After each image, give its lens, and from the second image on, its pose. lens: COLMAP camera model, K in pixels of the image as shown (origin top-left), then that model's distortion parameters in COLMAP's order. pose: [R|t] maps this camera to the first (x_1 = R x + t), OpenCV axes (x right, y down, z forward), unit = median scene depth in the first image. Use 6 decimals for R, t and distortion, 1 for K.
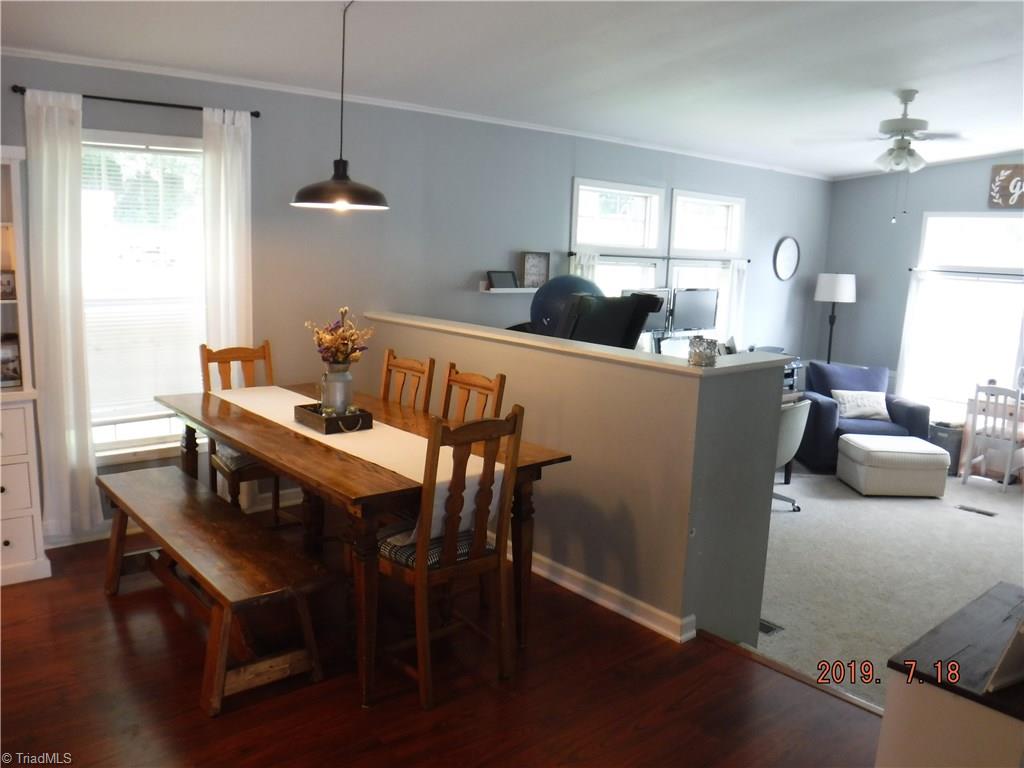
lens RADIAL K [[815.7, 0, 479.8], [0, 815.7, 385.0], [0, 0, 1]] dist [-0.100634, 0.038027]
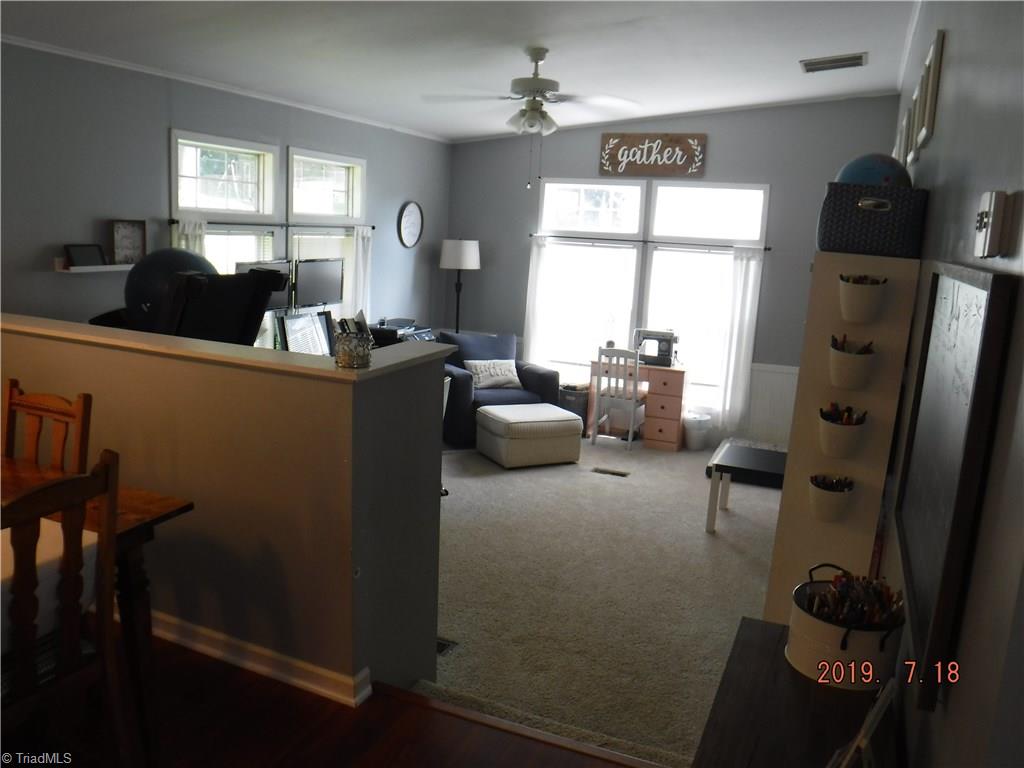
lens RADIAL K [[815.7, 0, 479.8], [0, 815.7, 385.0], [0, 0, 1]] dist [-0.100634, 0.038027]
pose [[0.891498, -0.079807, 0.445939, 0.014212], [0.059718, 0.996473, 0.058949, -0.025065], [-0.449071, -0.025922, 0.893120, 0.124686]]
